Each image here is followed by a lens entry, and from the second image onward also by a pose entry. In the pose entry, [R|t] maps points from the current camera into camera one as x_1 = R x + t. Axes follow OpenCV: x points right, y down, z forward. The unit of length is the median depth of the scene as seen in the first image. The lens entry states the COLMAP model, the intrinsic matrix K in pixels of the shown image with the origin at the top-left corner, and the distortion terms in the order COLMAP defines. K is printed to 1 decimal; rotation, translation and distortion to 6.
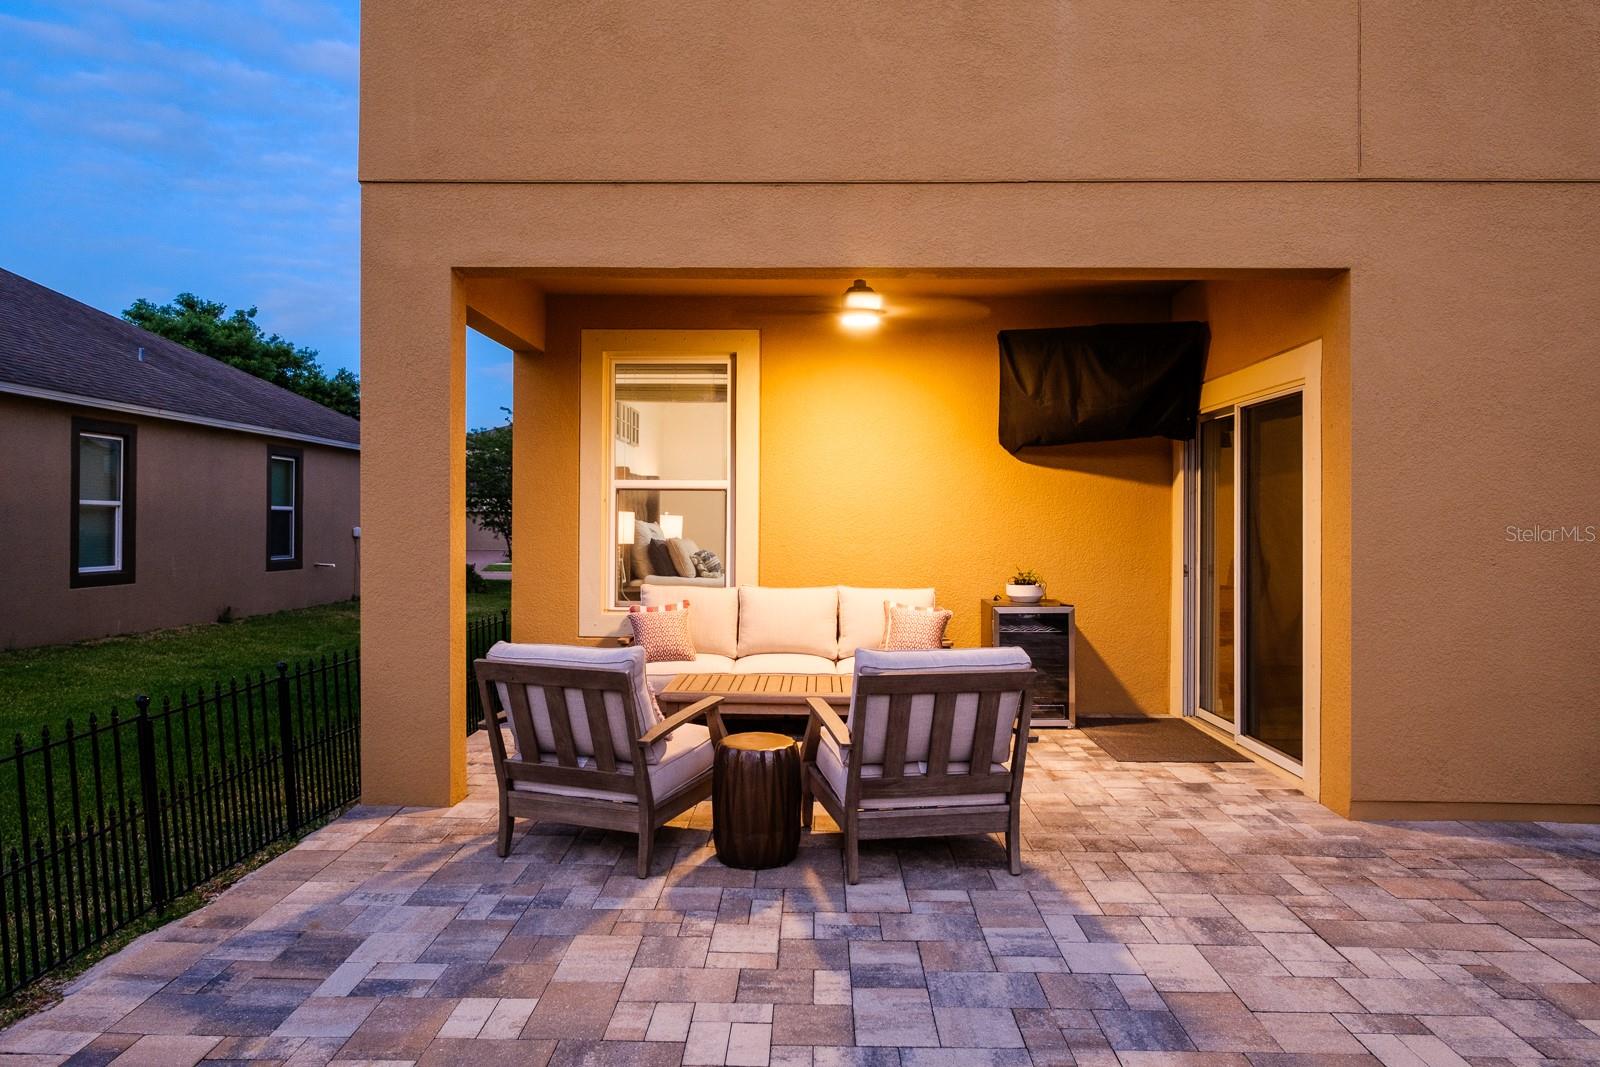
lens RADIAL K [[1057.8, 0, 800.0], [0, 1057.8, 533.5], [0, 0, 1]] dist [-0.005389, -0.001685]
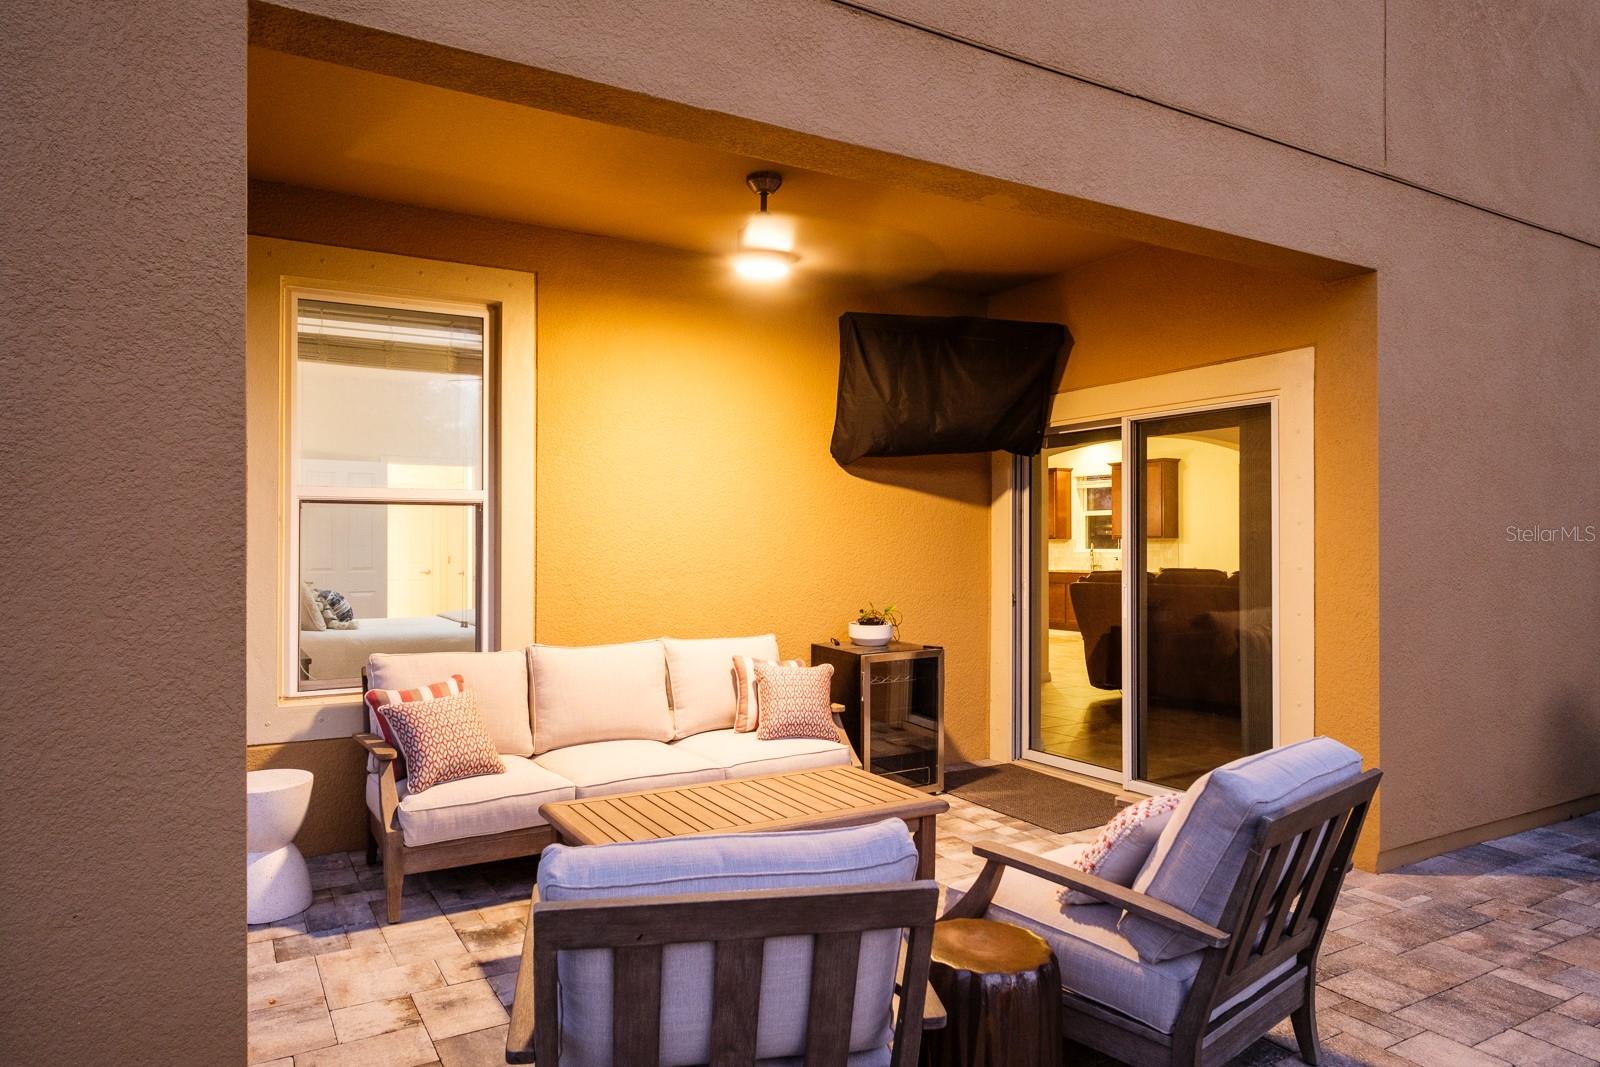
lens RADIAL K [[1014.0, 0, 797.6], [0, 1014.0, 547.2], [0, 0, 1]] dist [-0.004010, -0.000623]
pose [[0.847738, -0.010174, 0.530317, -0.253021], [0.012471, 0.999922, -0.000753, -0.011673], [-0.530268, 0.007252, 0.847799, 0.359539]]
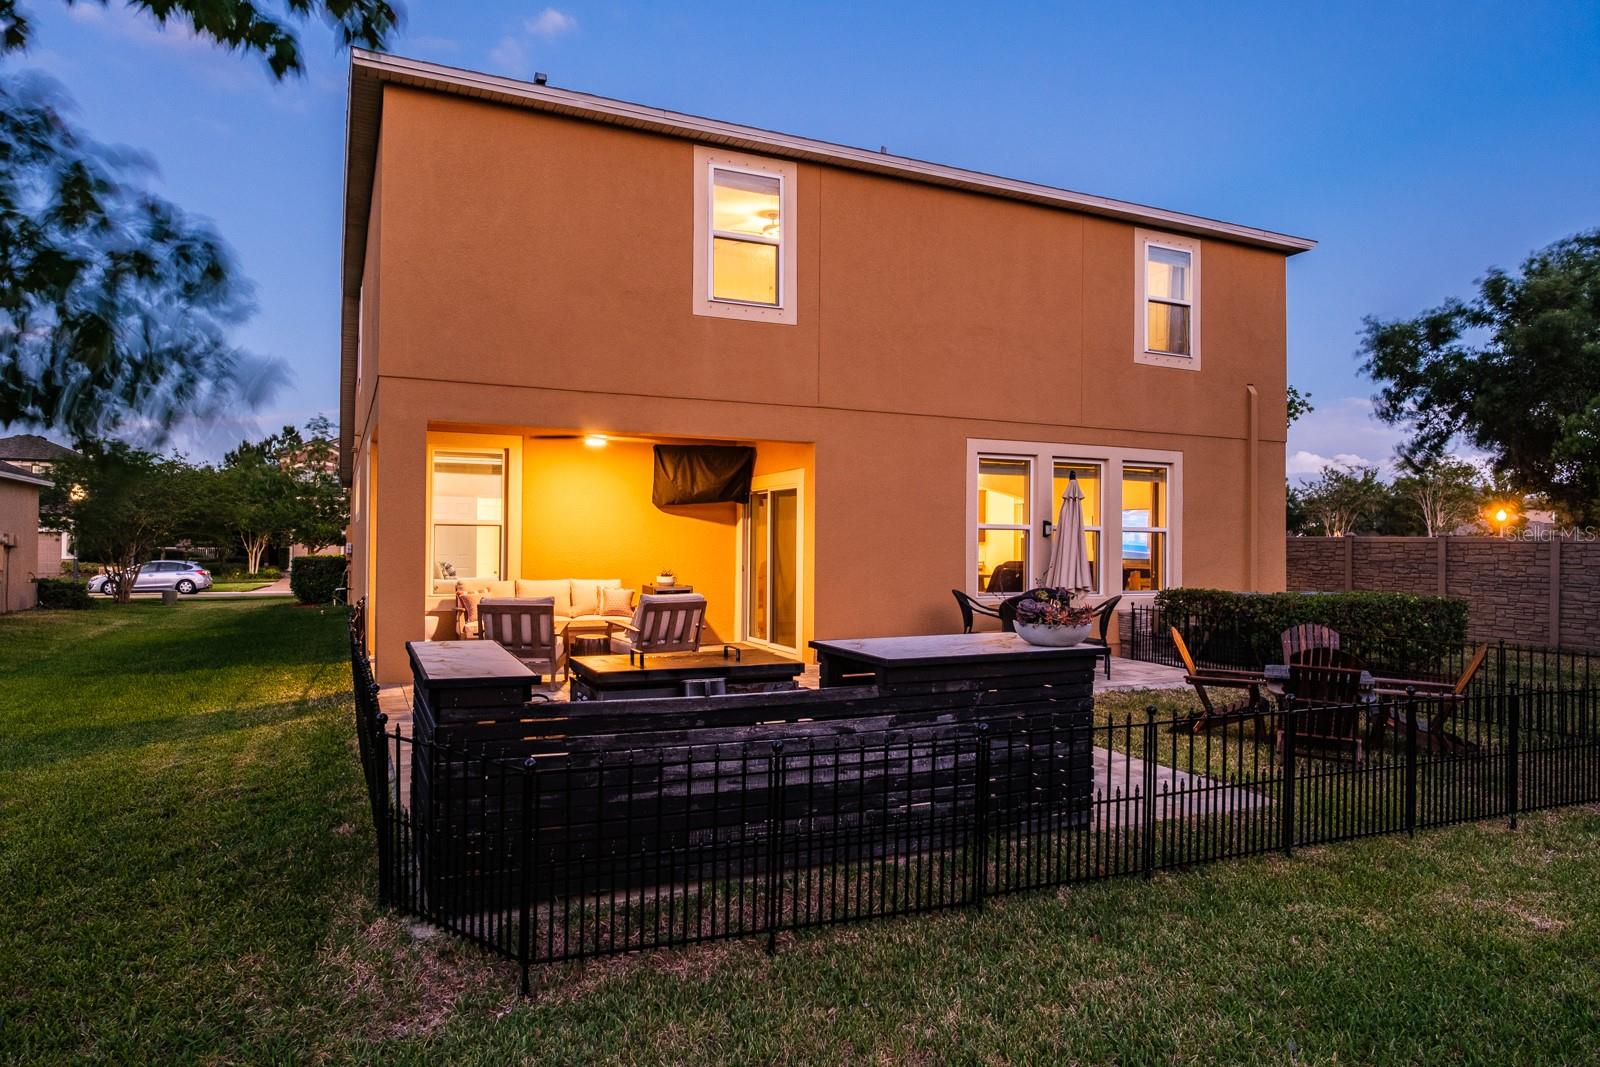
lens RADIAL K [[1014.0, 0, 797.6], [0, 1014.0, 547.2], [0, 0, 1]] dist [-0.004010, -0.000623]
pose [[0.898190, 0.000561, 0.439607, -0.384994], [0.002375, 0.999978, -0.006128, 0.007357], [-0.439601, 0.006548, 0.898169, -0.765031]]
